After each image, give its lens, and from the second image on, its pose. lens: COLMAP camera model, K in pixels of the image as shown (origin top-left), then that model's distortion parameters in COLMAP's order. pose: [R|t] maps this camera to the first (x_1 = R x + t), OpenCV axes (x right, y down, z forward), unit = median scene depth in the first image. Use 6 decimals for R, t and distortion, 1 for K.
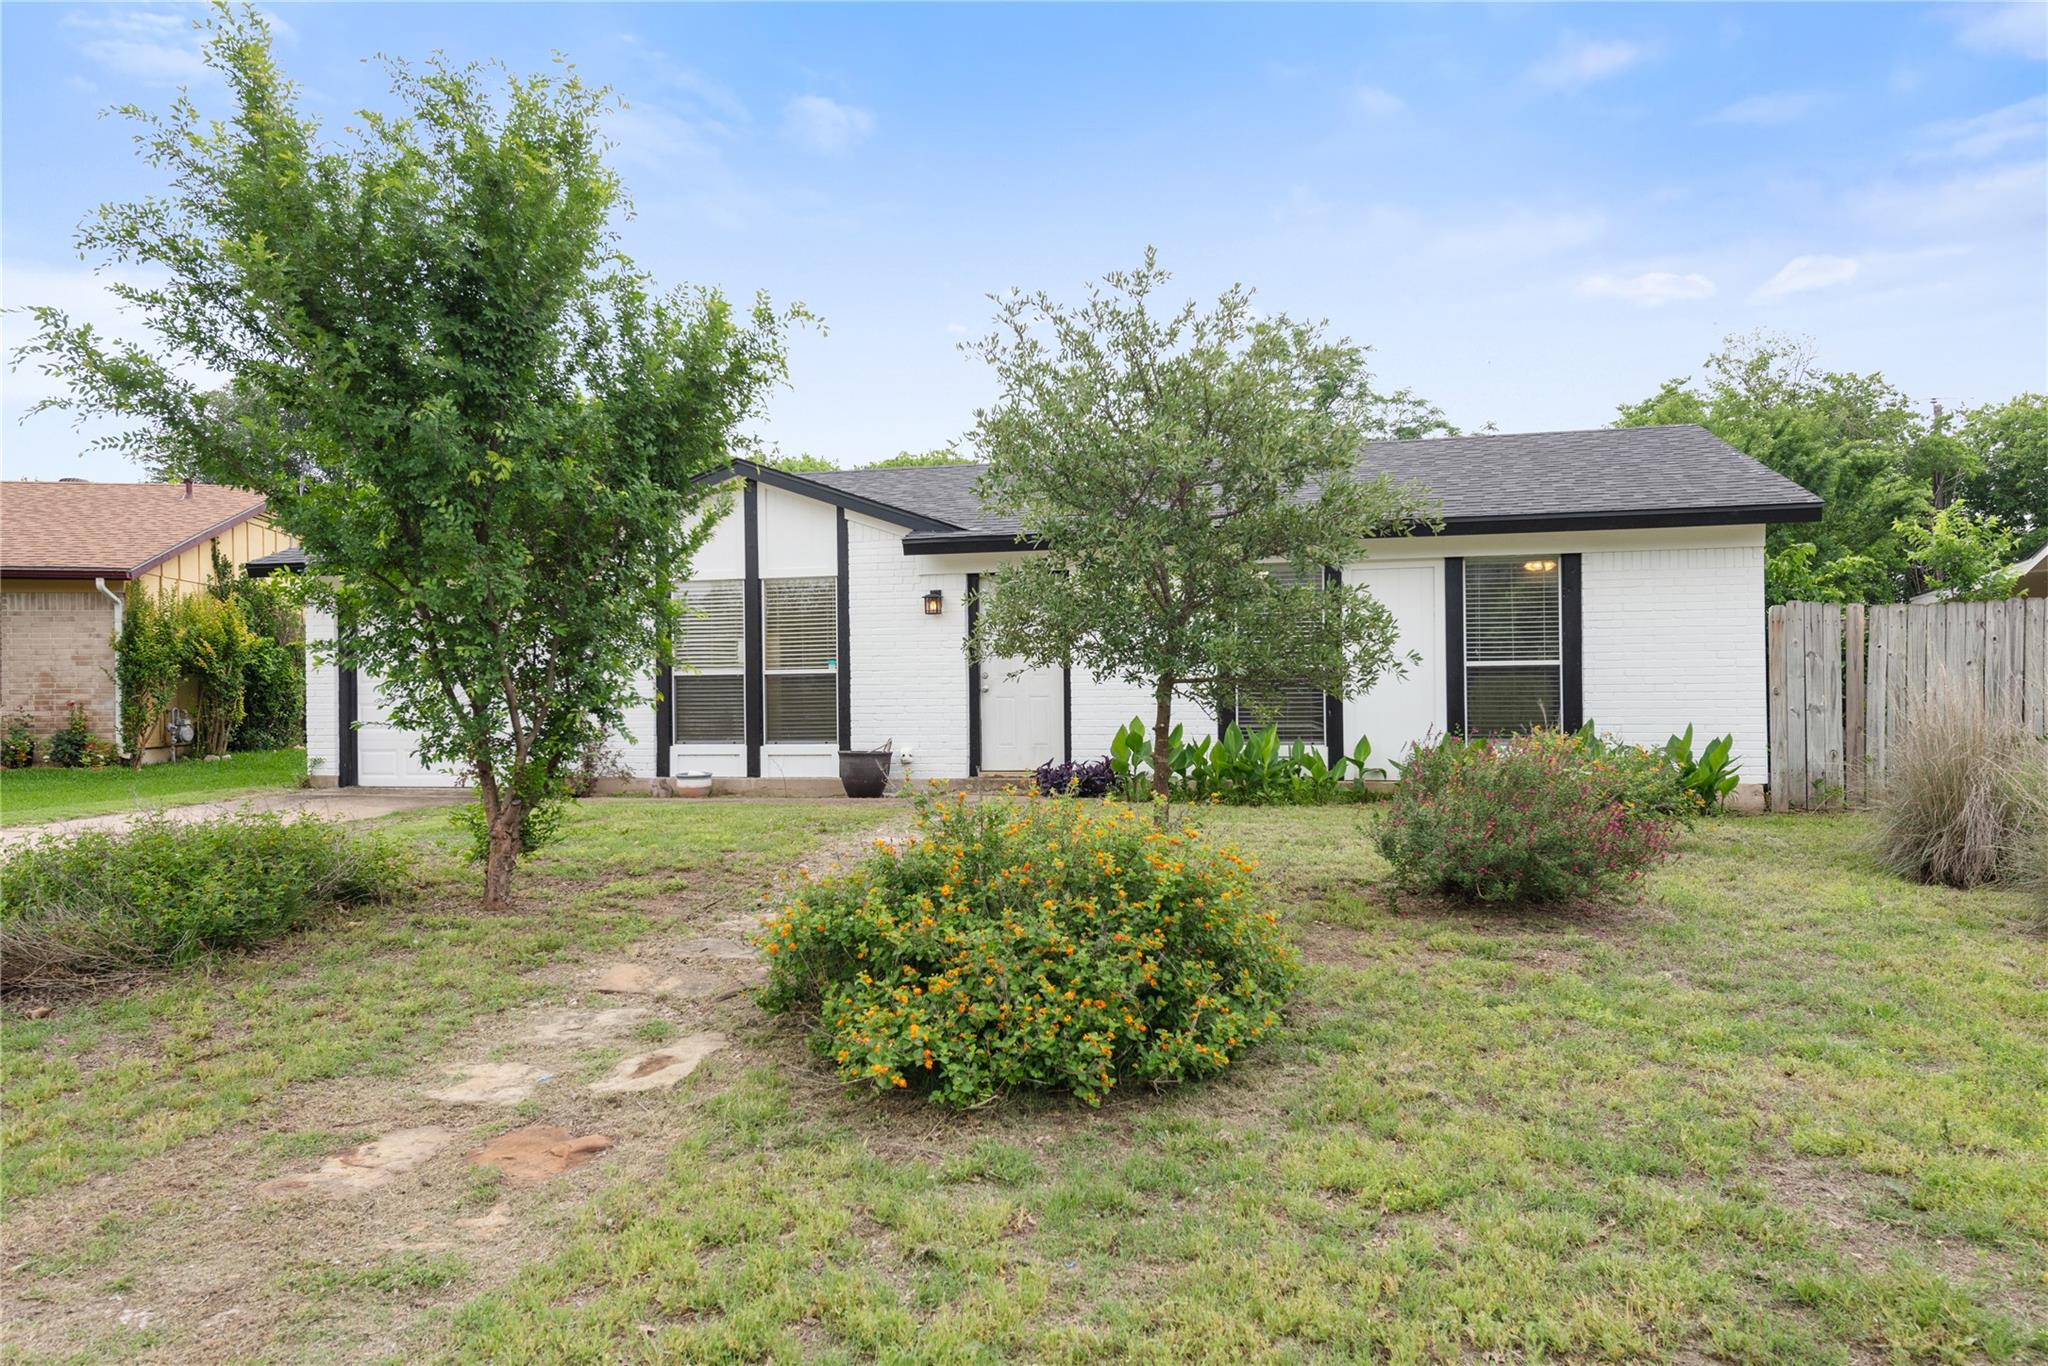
lens RADIAL K [[1320.5, 0, 1024.8], [0, 1320.5, 677.4], [0, 0, 1]] dist [0.026541, -0.019782]
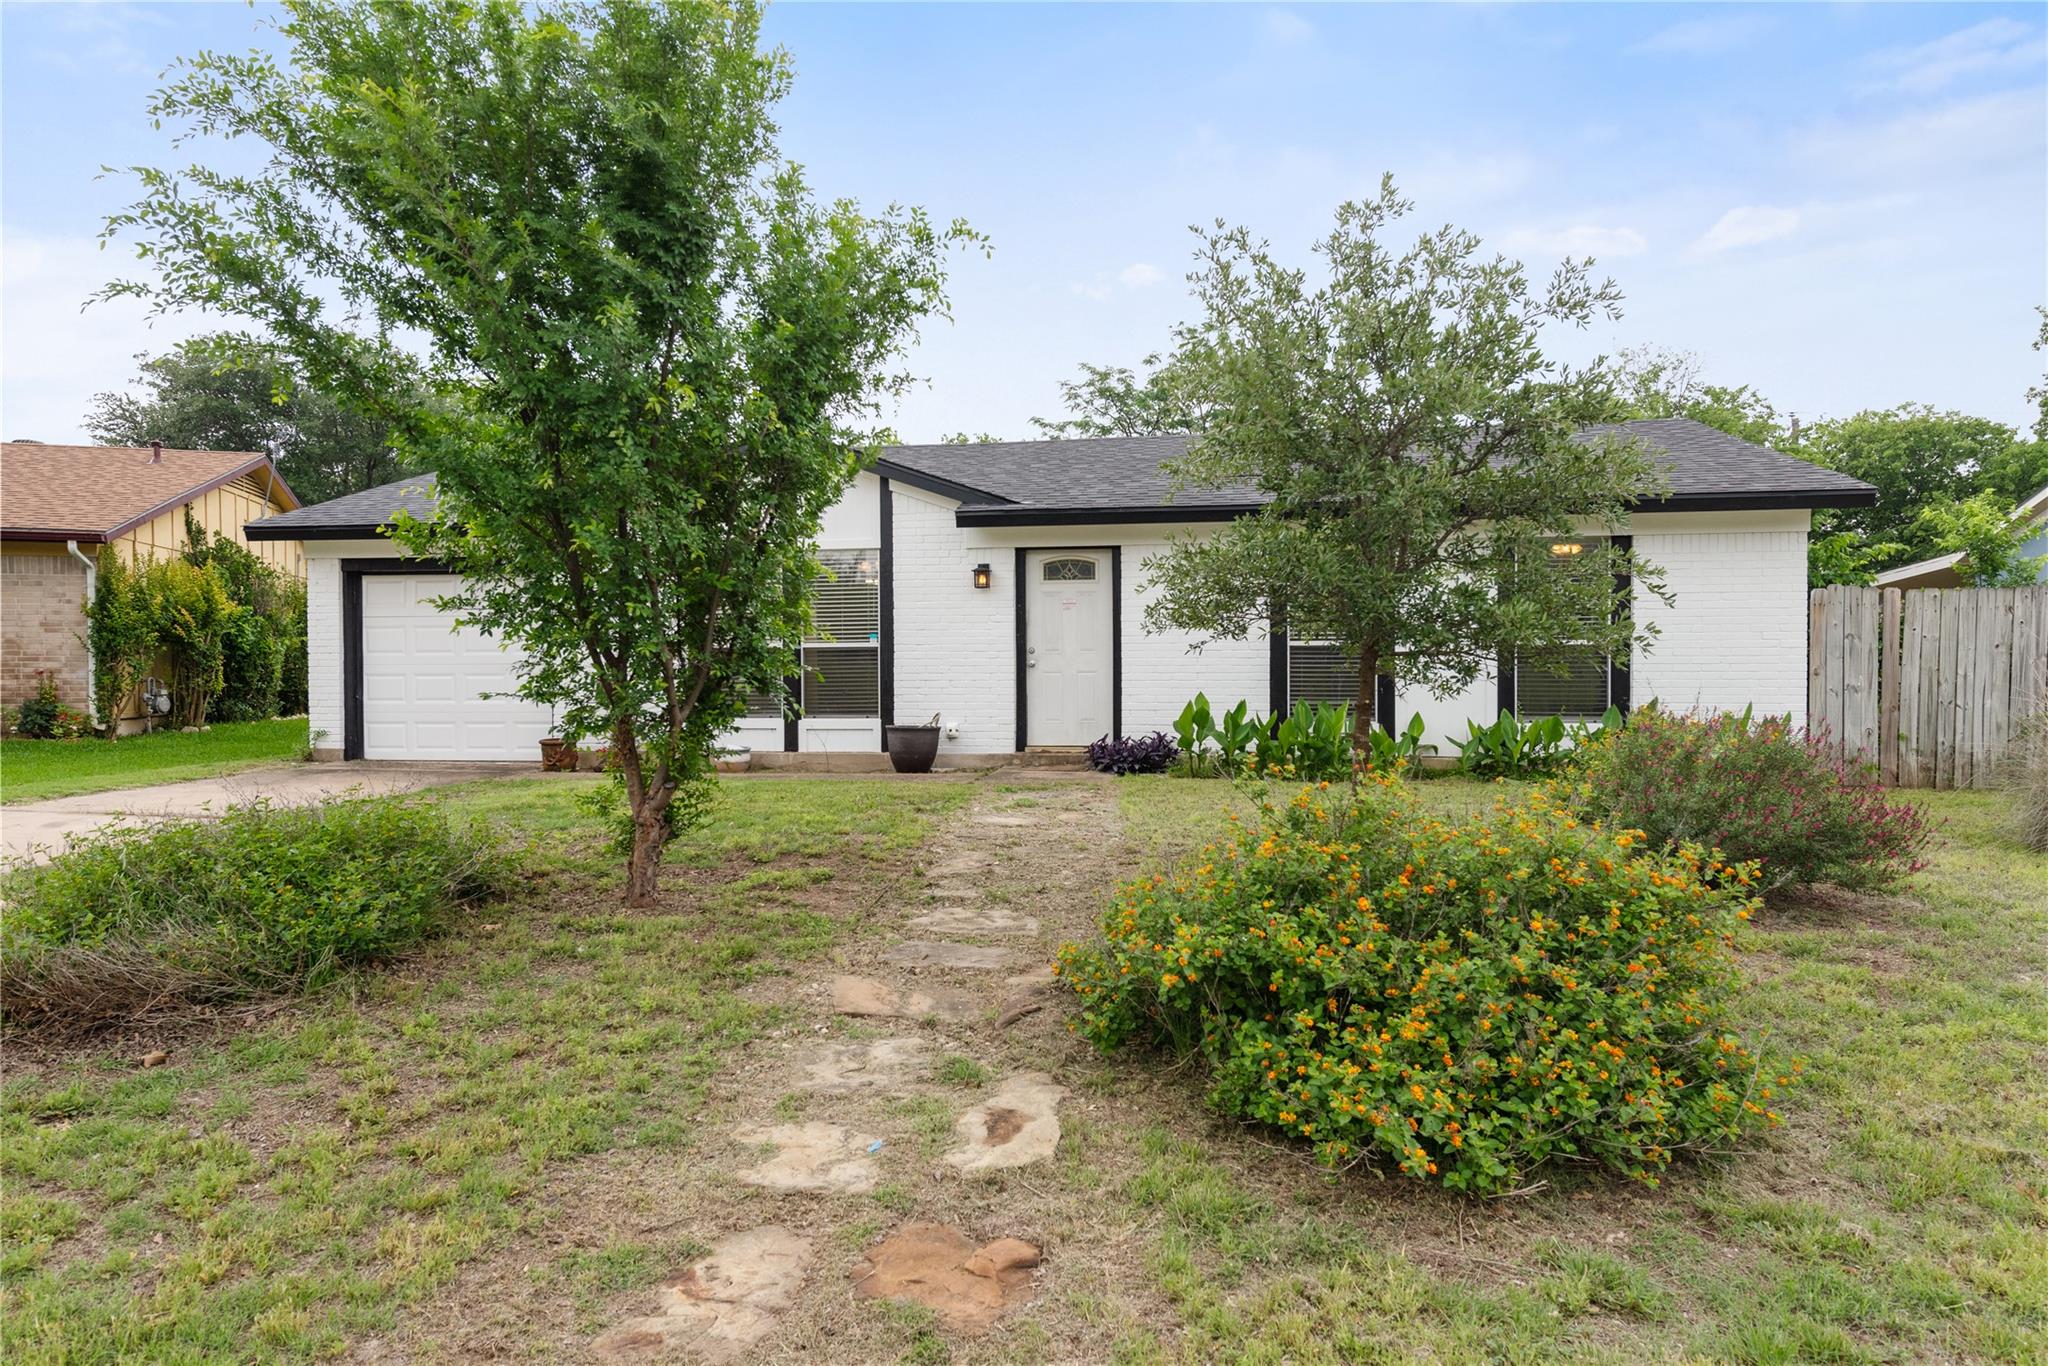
lens RADIAL K [[1199.6, 0, 1024.0], [0, 1199.6, 683.0], [0, 0, 1]] dist [0.025531, -0.017758]
pose [[0.996304, 0.006641, 0.085640, -0.112355], [-0.008497, 0.999737, 0.021323, 0.003842], [-0.085476, -0.021972, 0.996098, 0.096156]]
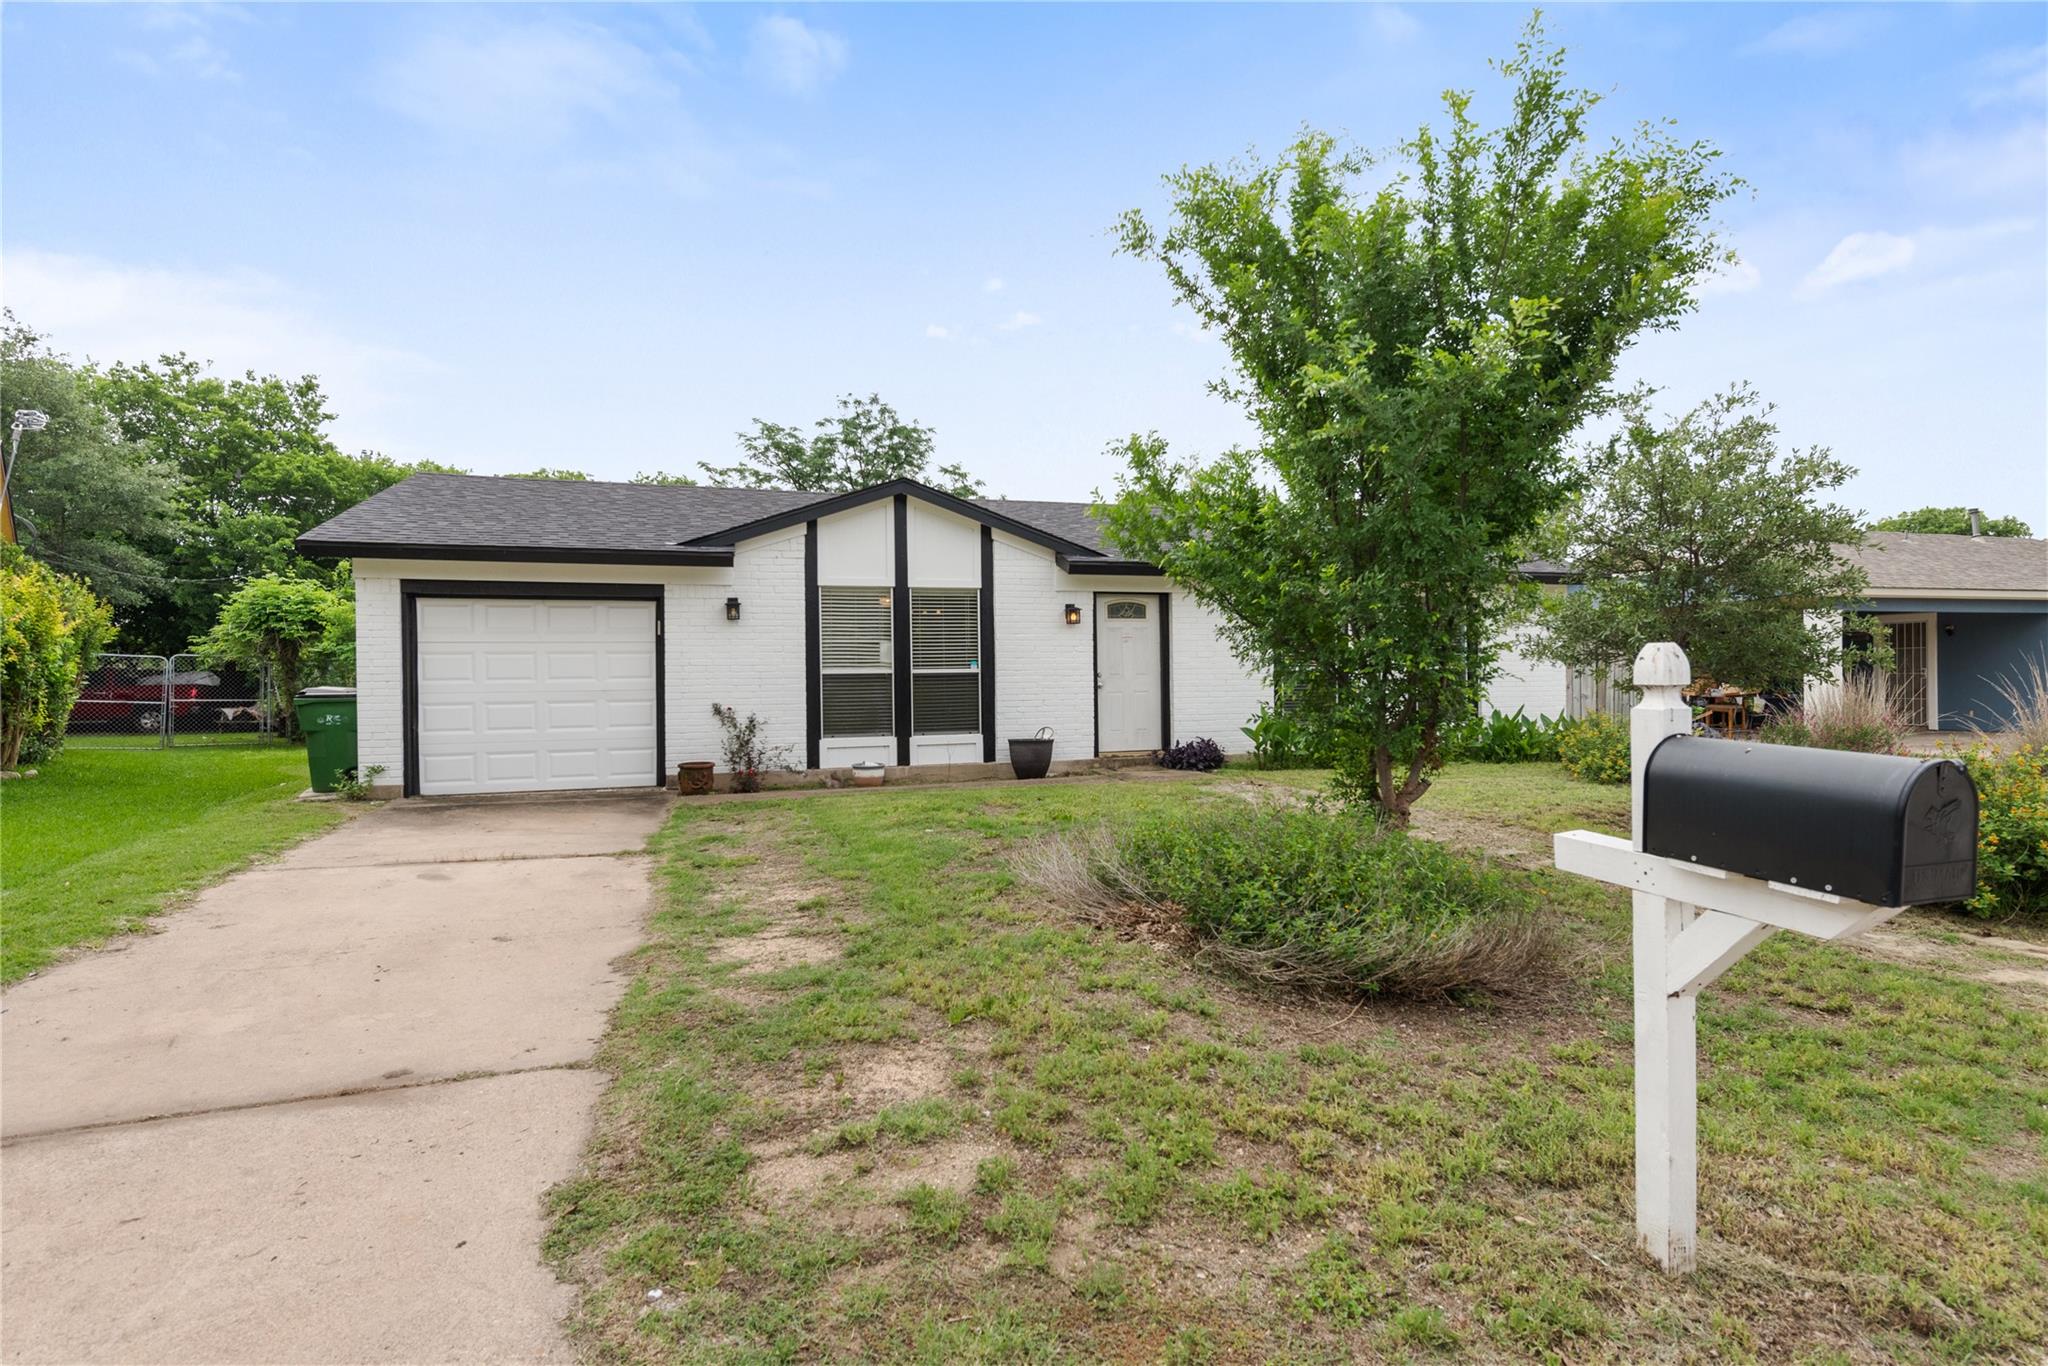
lens RADIAL K [[1040.5, 0, 1021.7], [0, 1040.5, 675.8], [0, 0, 1]] dist [0.000681, -0.000518]
pose [[0.847772, 0.003972, 0.530345, -0.601431], [-0.001602, 0.999987, -0.004928, 0.004328], [-0.530358, 0.003328, 0.847767, 0.213045]]
